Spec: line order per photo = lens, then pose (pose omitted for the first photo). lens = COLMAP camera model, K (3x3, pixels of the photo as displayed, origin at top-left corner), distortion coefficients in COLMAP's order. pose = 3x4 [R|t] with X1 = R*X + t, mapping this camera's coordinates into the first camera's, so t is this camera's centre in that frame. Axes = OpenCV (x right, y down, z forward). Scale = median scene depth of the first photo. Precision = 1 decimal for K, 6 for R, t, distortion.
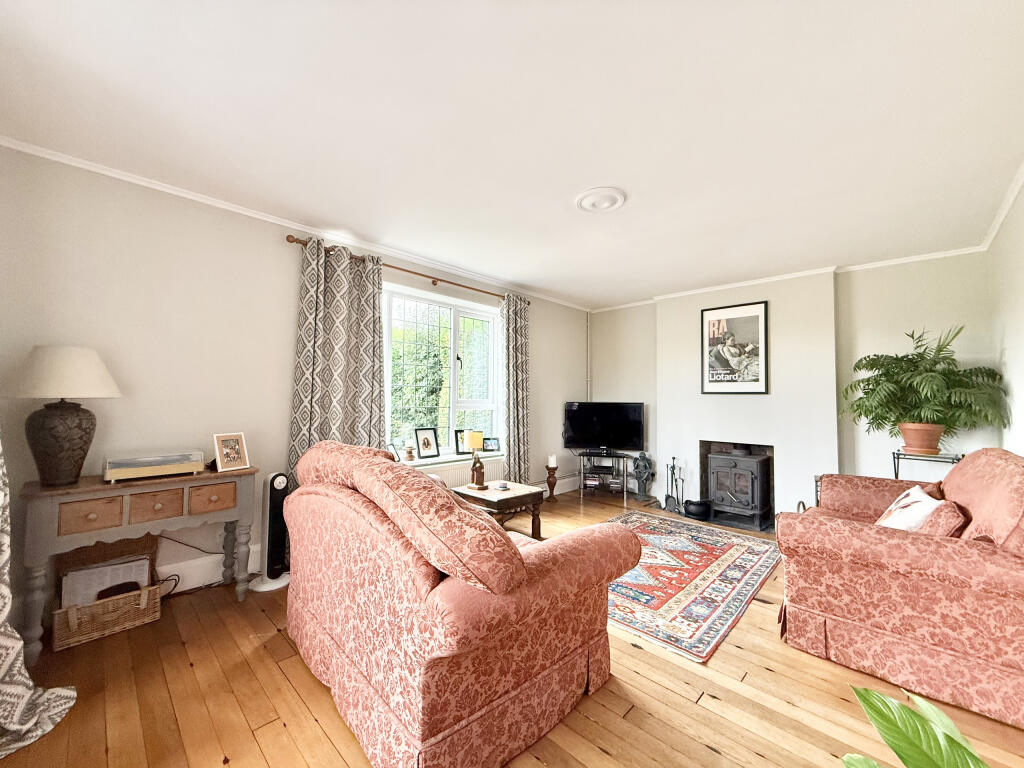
lens RADIAL K [[408.8, 0, 504.5], [0, 408.8, 383.3], [0, 0, 1]] dist [0.001181, 0.000790]
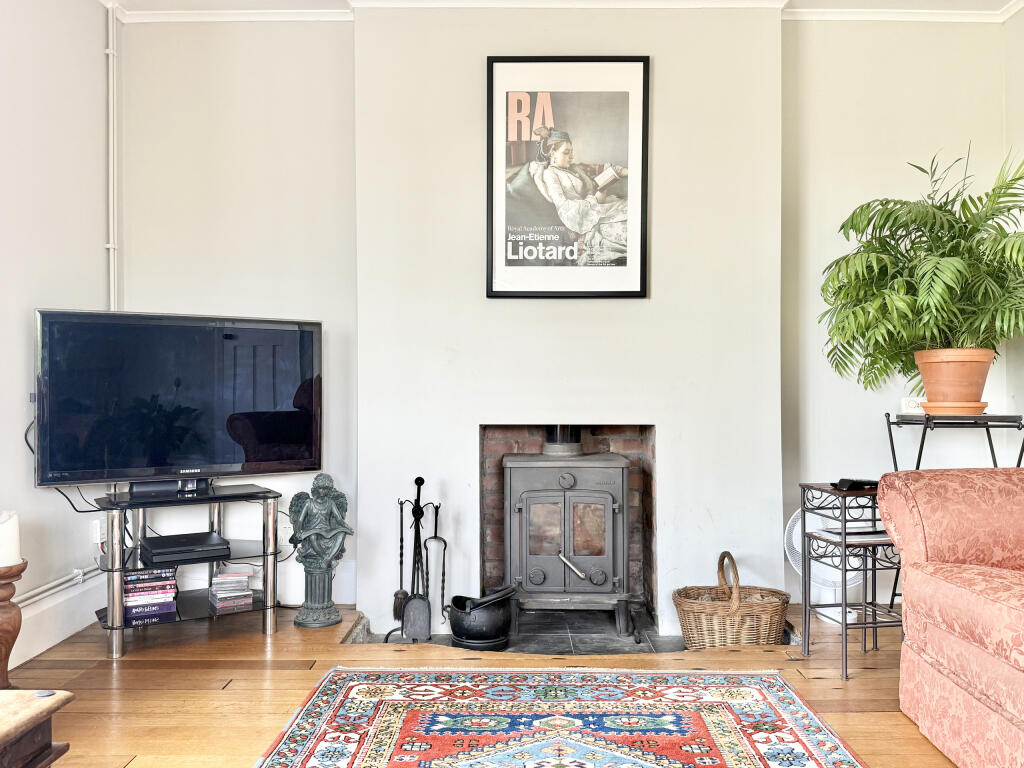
lens RADIAL K [[827.8, 0, 518.6], [0, 827.8, 389.9], [0, 0, 1]] dist [0.088967, -0.010382]
pose [[0.706631, -0.007260, 0.707545, -0.015741], [-0.019447, 0.999370, 0.029676, 0.090774], [-0.707315, -0.034730, 0.706045, 0.489842]]
